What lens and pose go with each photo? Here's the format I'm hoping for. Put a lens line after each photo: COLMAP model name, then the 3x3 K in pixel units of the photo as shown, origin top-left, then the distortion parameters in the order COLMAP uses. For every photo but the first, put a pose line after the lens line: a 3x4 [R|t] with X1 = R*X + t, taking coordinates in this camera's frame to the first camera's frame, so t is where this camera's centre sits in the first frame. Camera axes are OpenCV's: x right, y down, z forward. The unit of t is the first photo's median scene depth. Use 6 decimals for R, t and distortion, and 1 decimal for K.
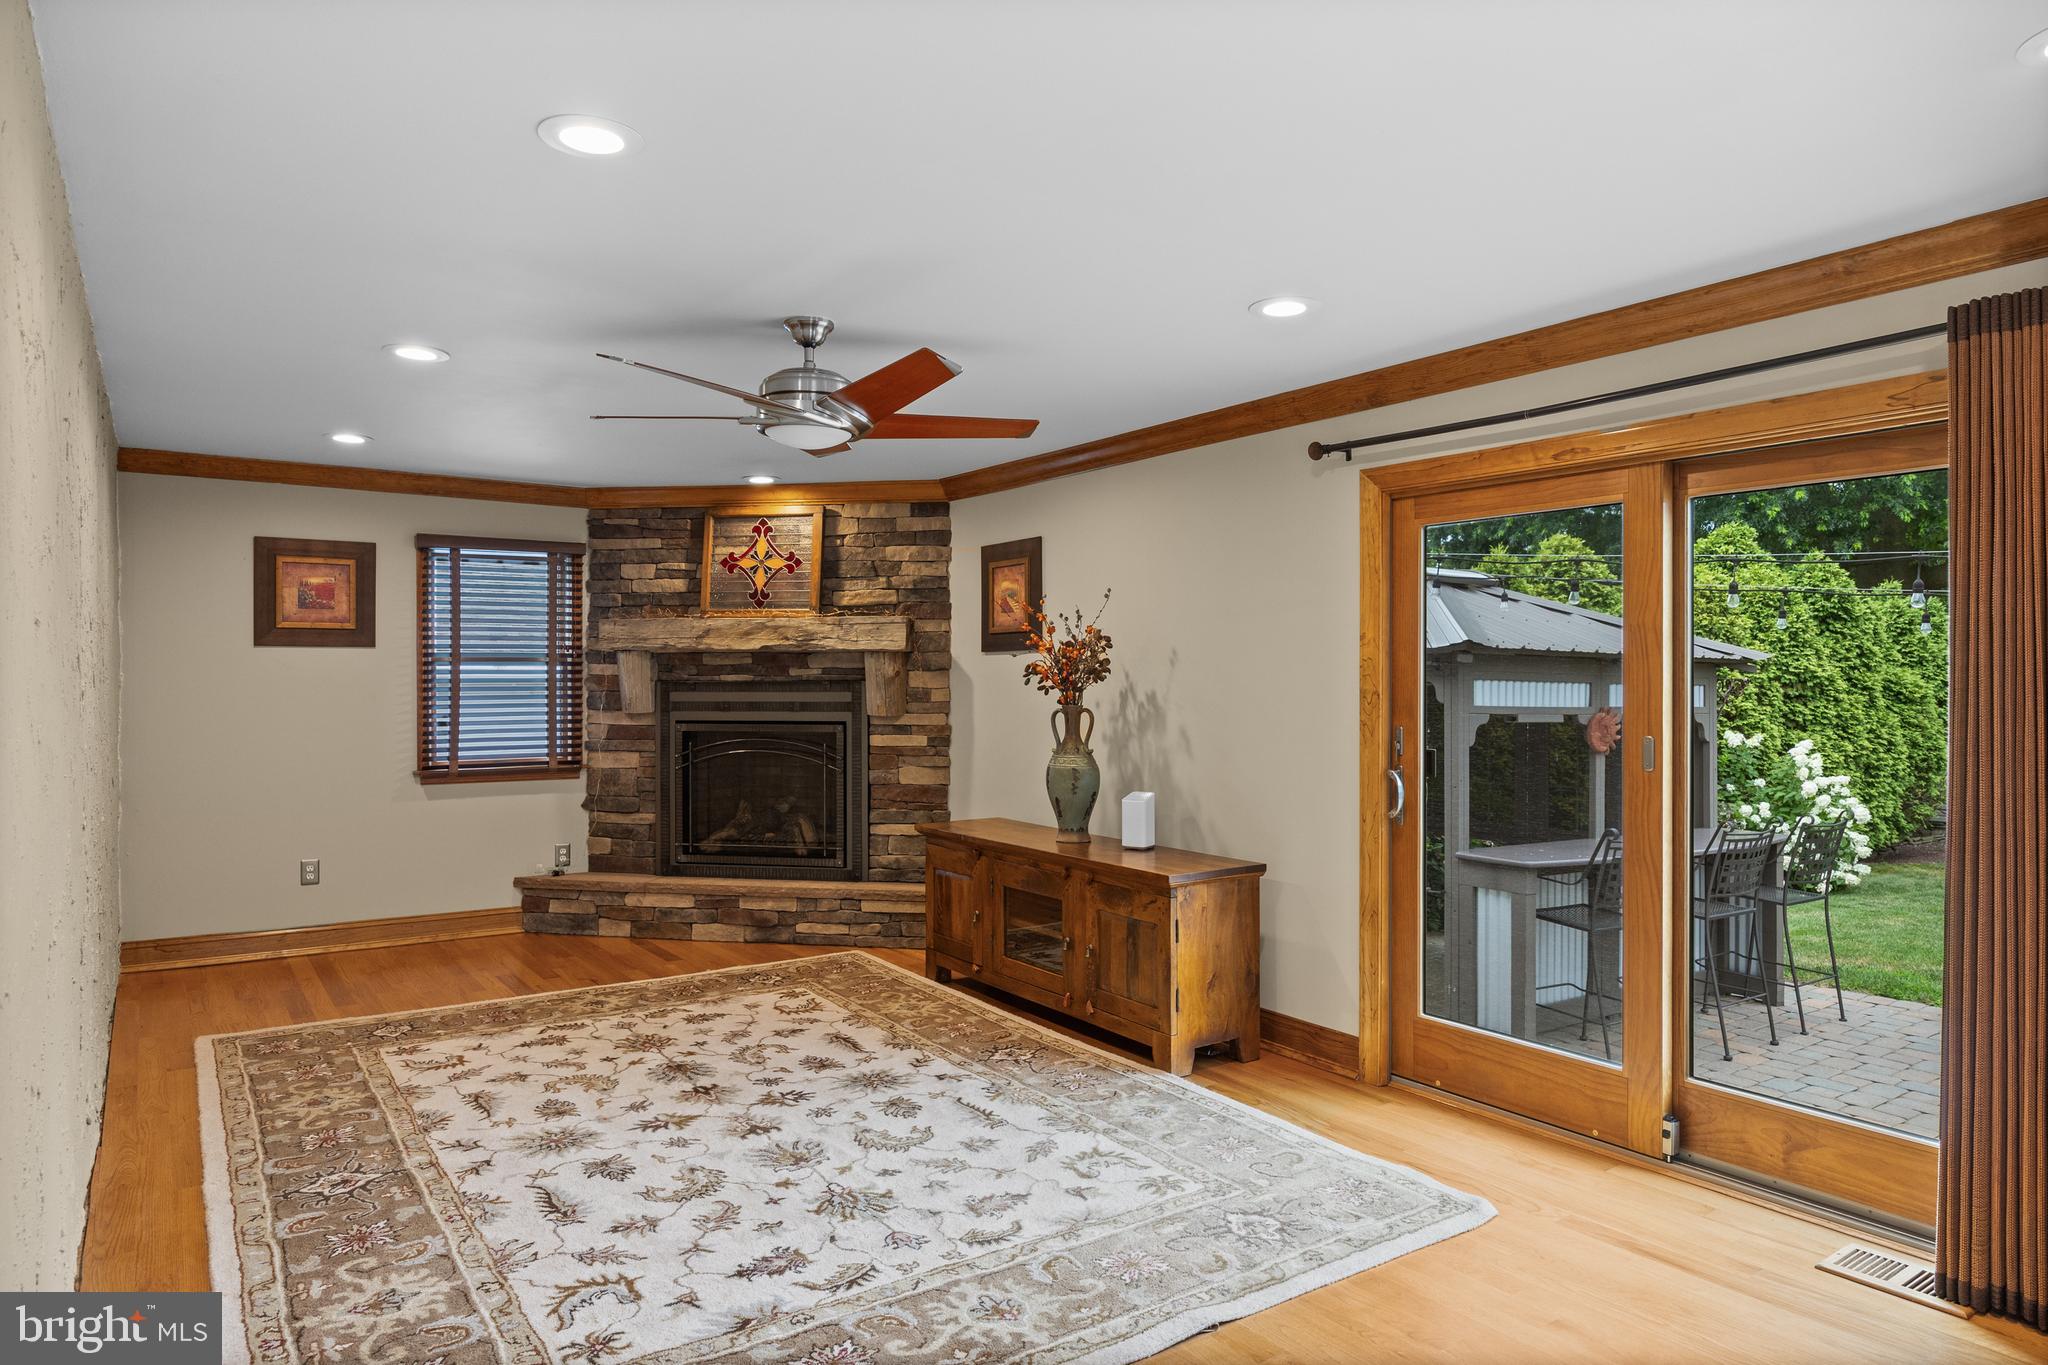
lens RADIAL K [[1245.6, 0, 1024.9], [0, 1245.6, 681.4], [0, 0, 1]] dist [-0.003277, -0.001485]
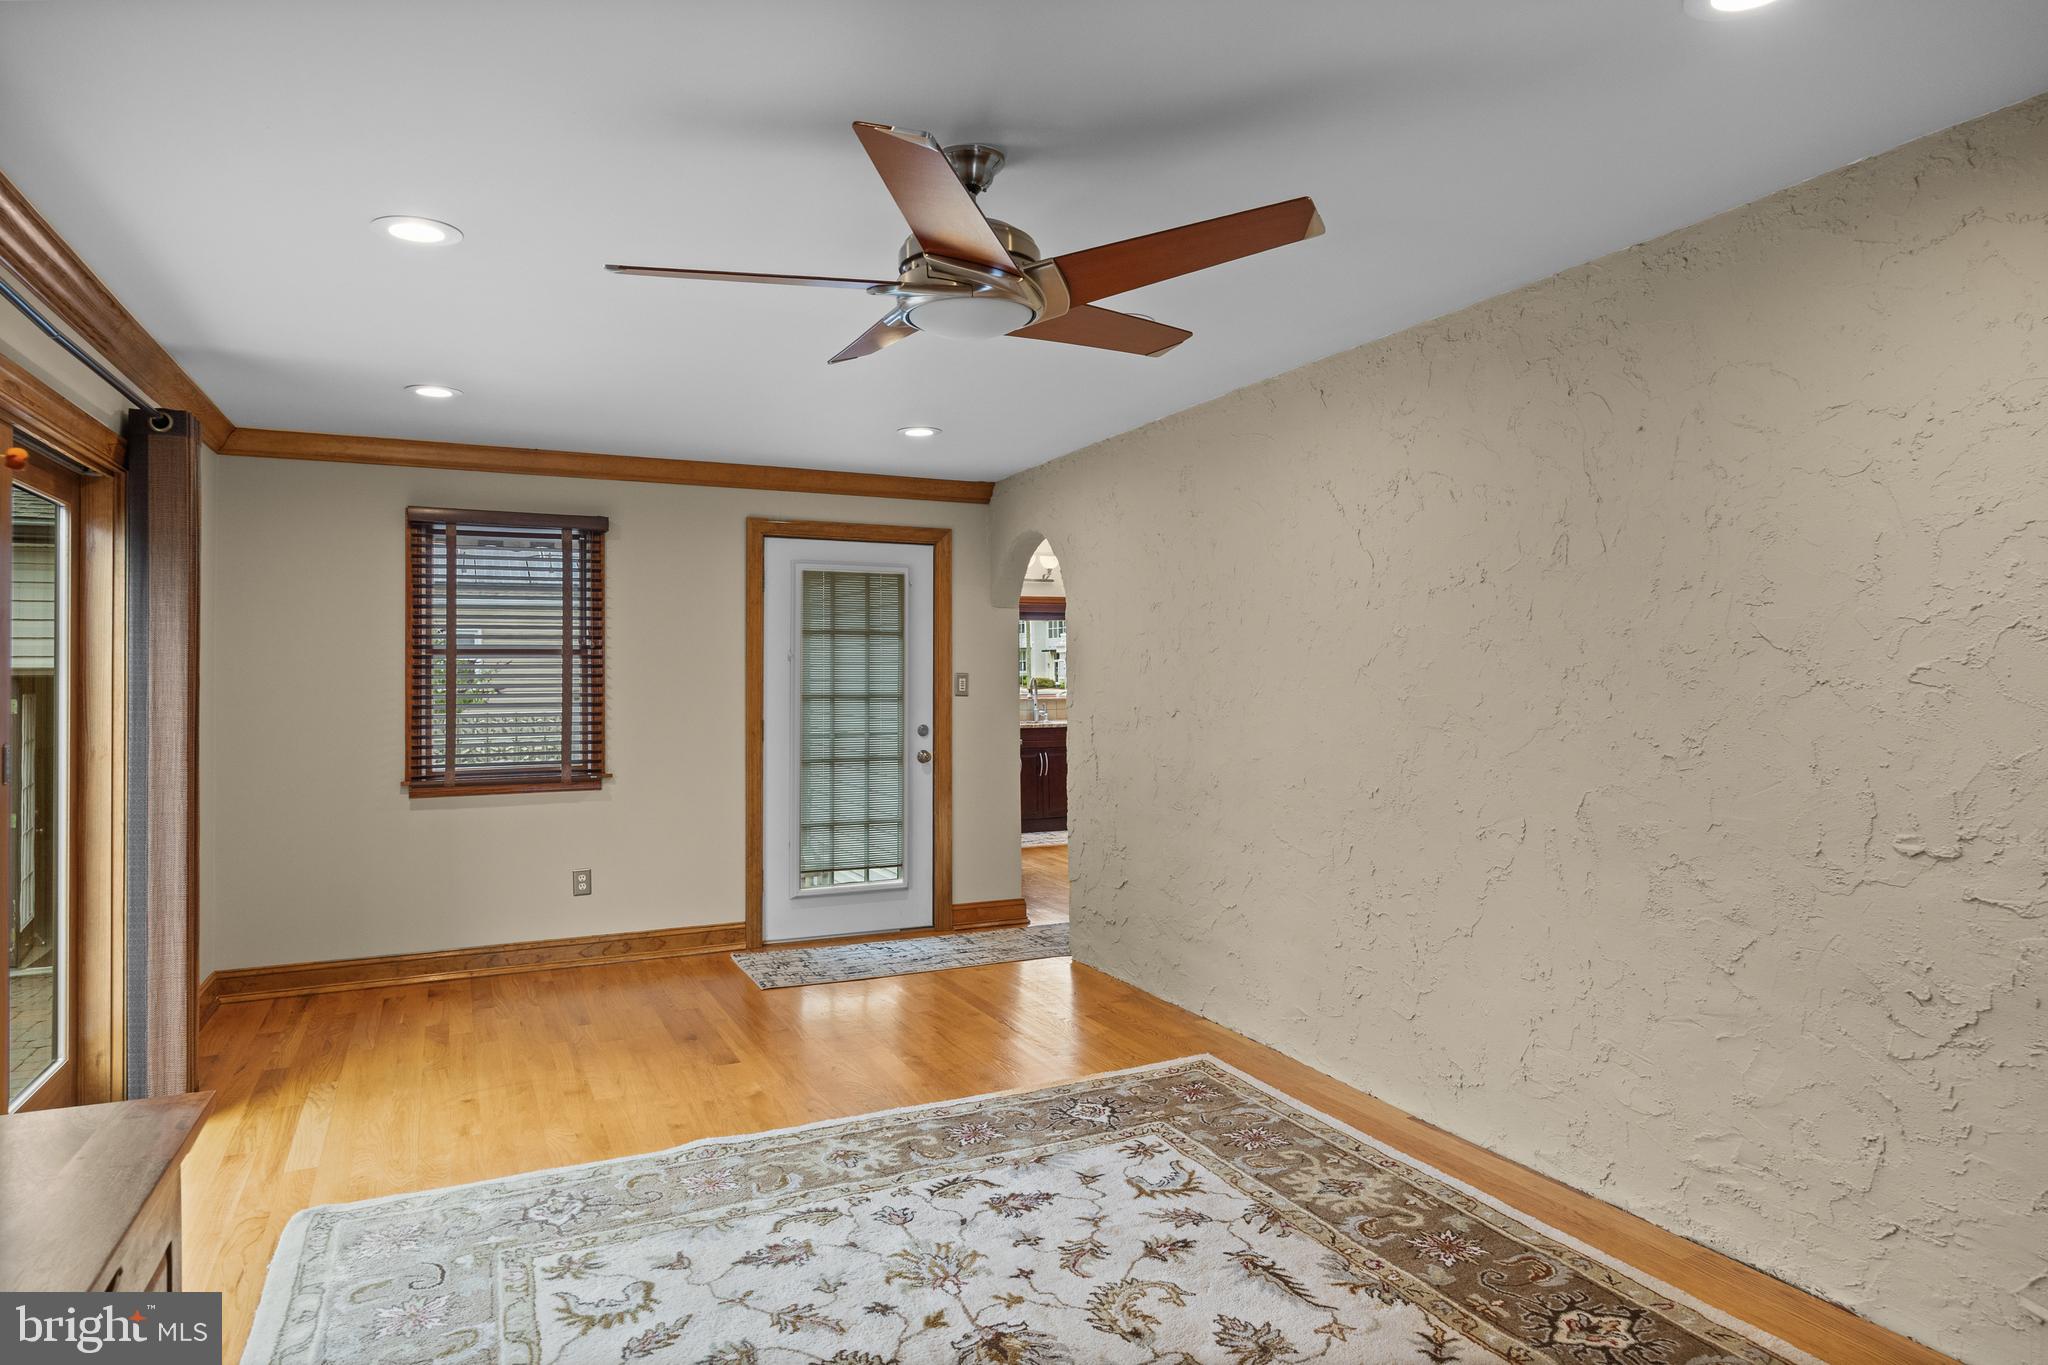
lens RADIAL K [[1218.2, 0, 1025.8], [0, 1218.2, 677.3], [0, 0, 1]] dist [0.002161, 0.000088]
pose [[-0.986317, 0.007371, 0.164693, -0.370967], [0.008602, 0.999940, 0.006760, 0.000113], [-0.164633, 0.008084, -0.986322, 1.966967]]
